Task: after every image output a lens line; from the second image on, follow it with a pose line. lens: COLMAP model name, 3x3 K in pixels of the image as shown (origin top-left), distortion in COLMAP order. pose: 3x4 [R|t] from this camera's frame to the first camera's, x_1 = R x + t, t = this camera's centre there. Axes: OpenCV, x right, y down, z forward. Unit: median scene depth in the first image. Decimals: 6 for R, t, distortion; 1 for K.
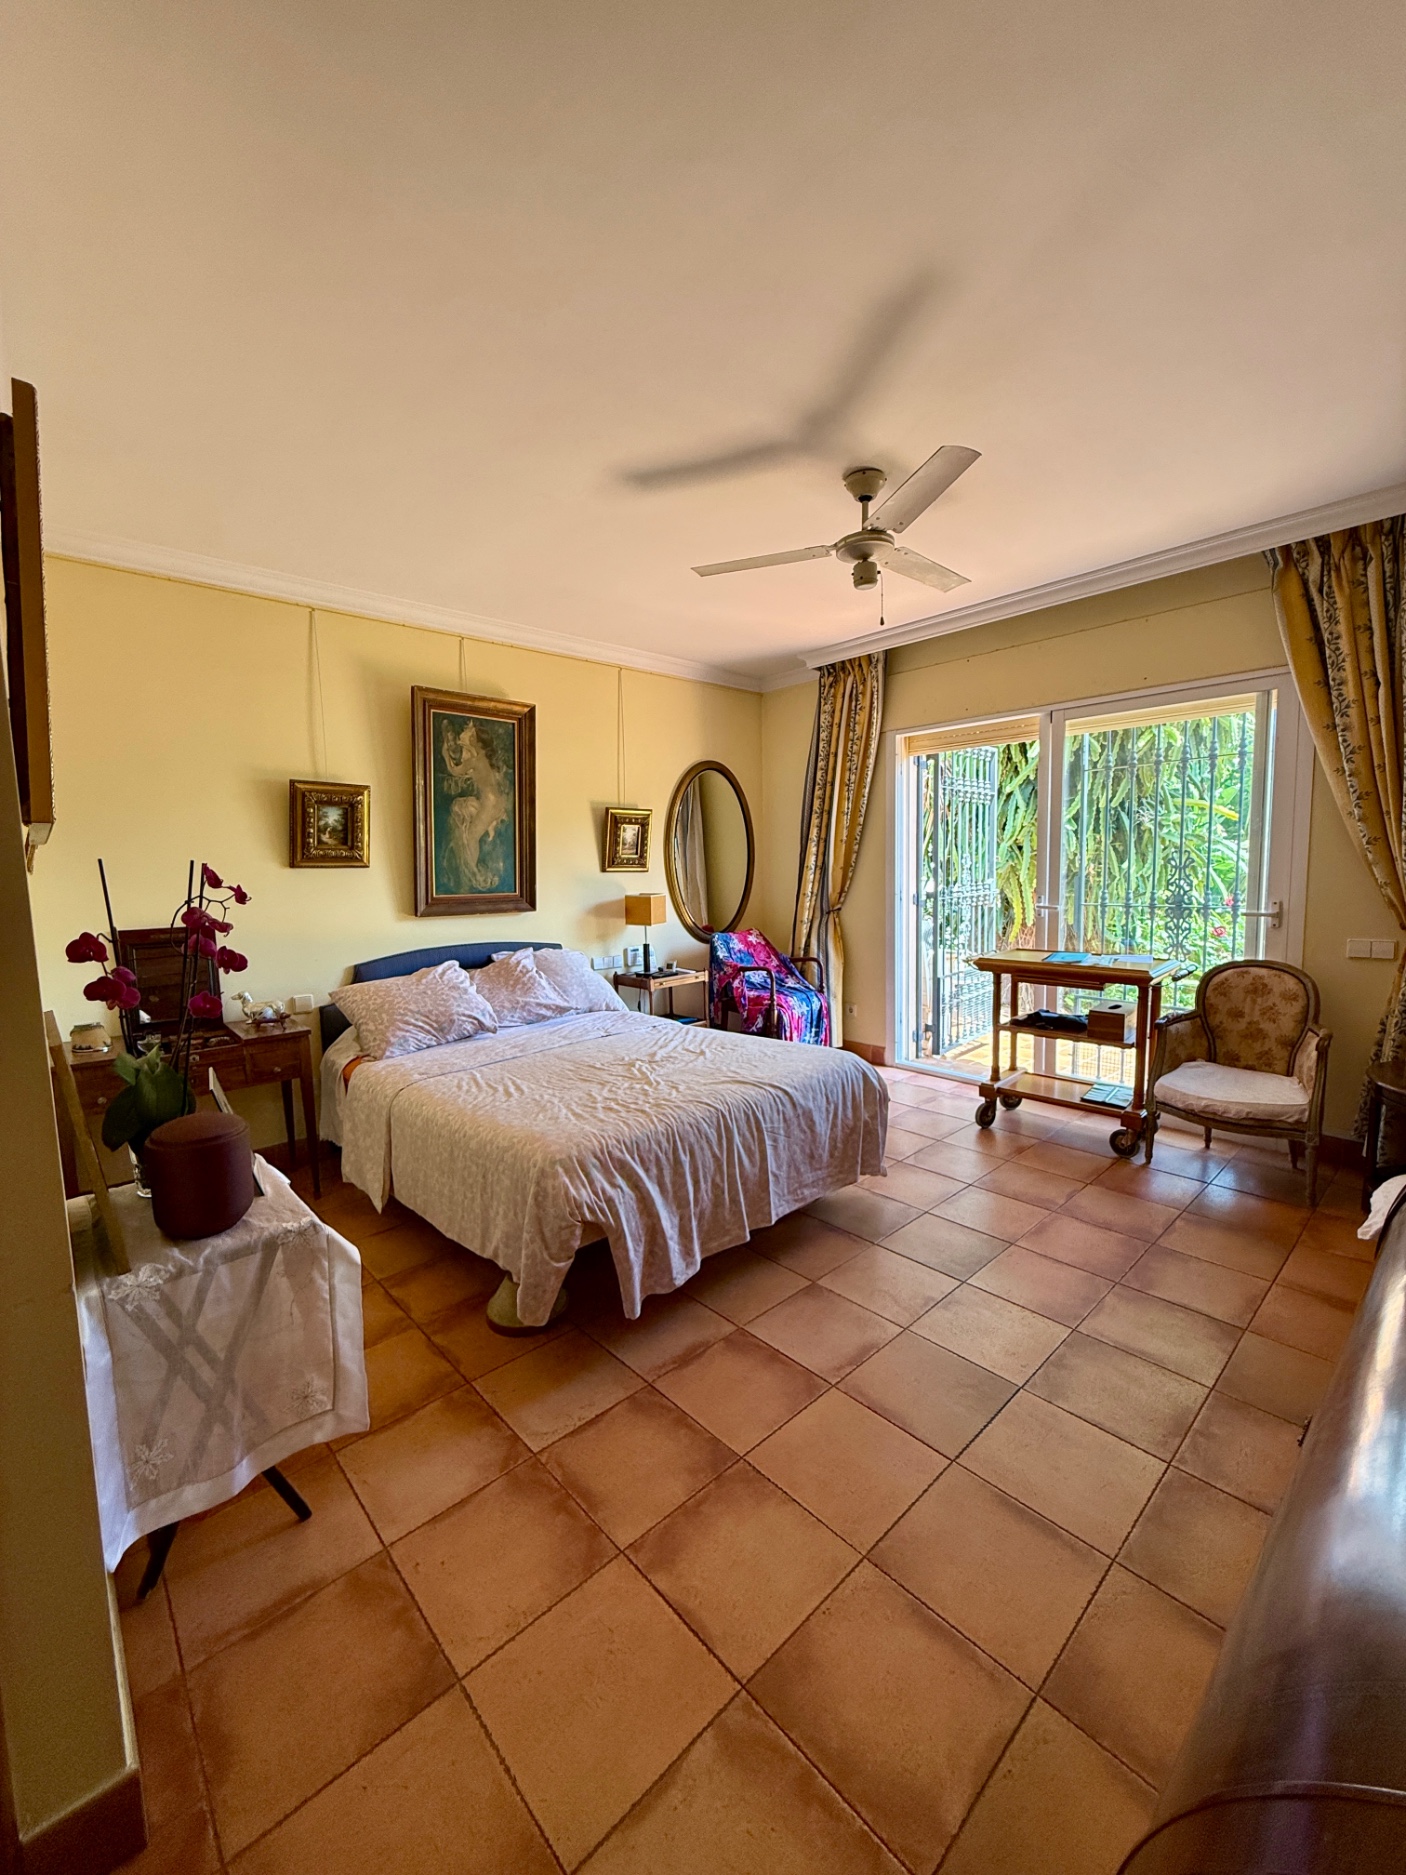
lens RADIAL K [[750.1, 0, 704.7], [0, 750.1, 938.7], [0, 0, 1]] dist [-0.000954, 0.000594]
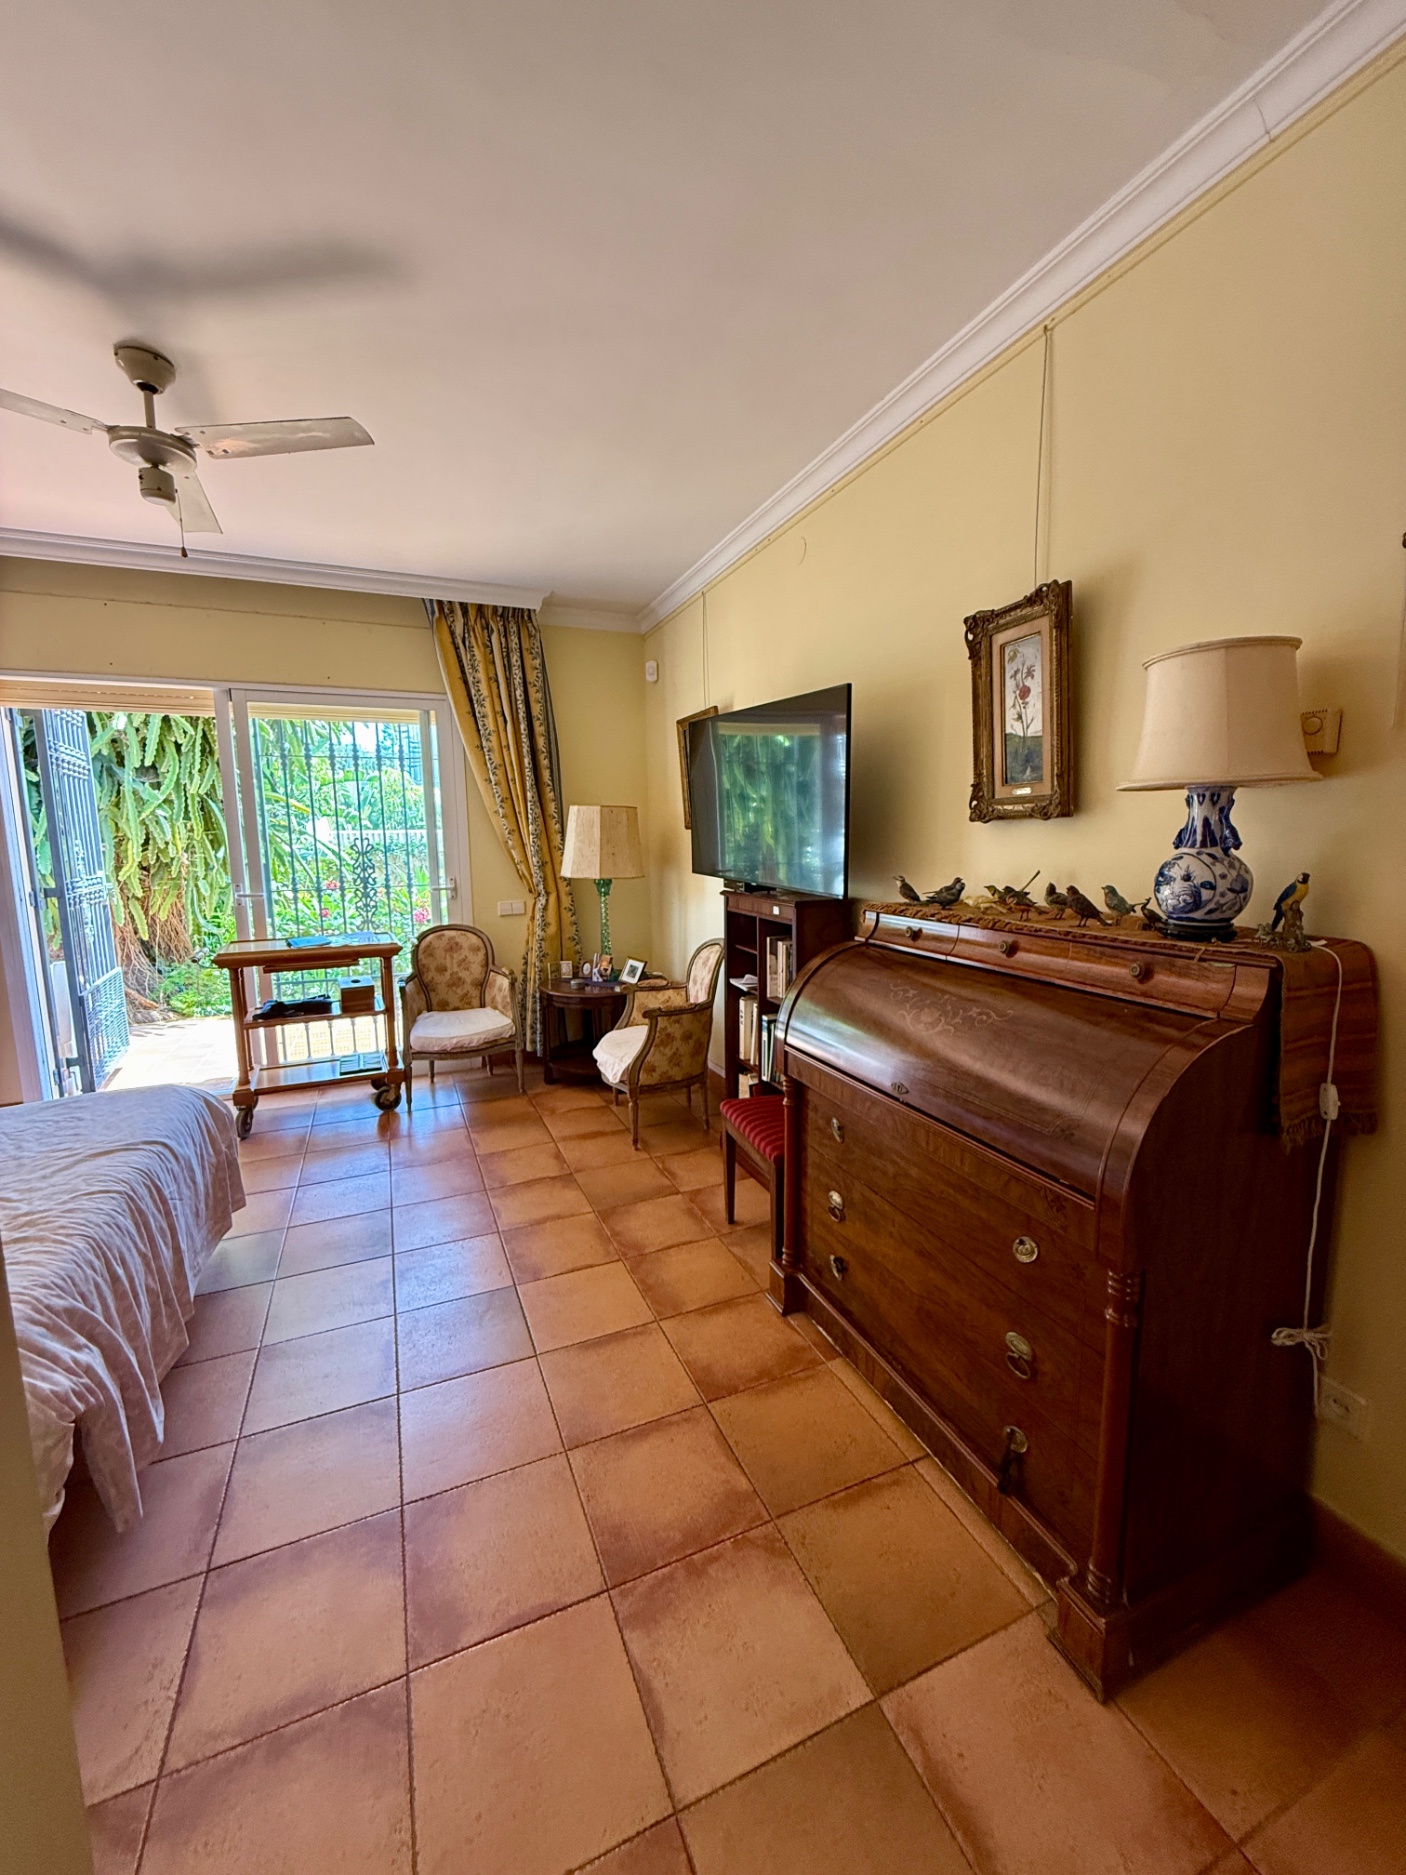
lens RADIAL K [[750.1, 0, 705.1], [0, 750.1, 939.1], [0, 0, 1]] dist [-0.000954, 0.000594]
pose [[0.326606, -0.112362, 0.938458, -0.364847], [0.103561, 0.991185, 0.082633, -0.008234], [-0.939470, 0.070199, 0.335363, 0.192296]]
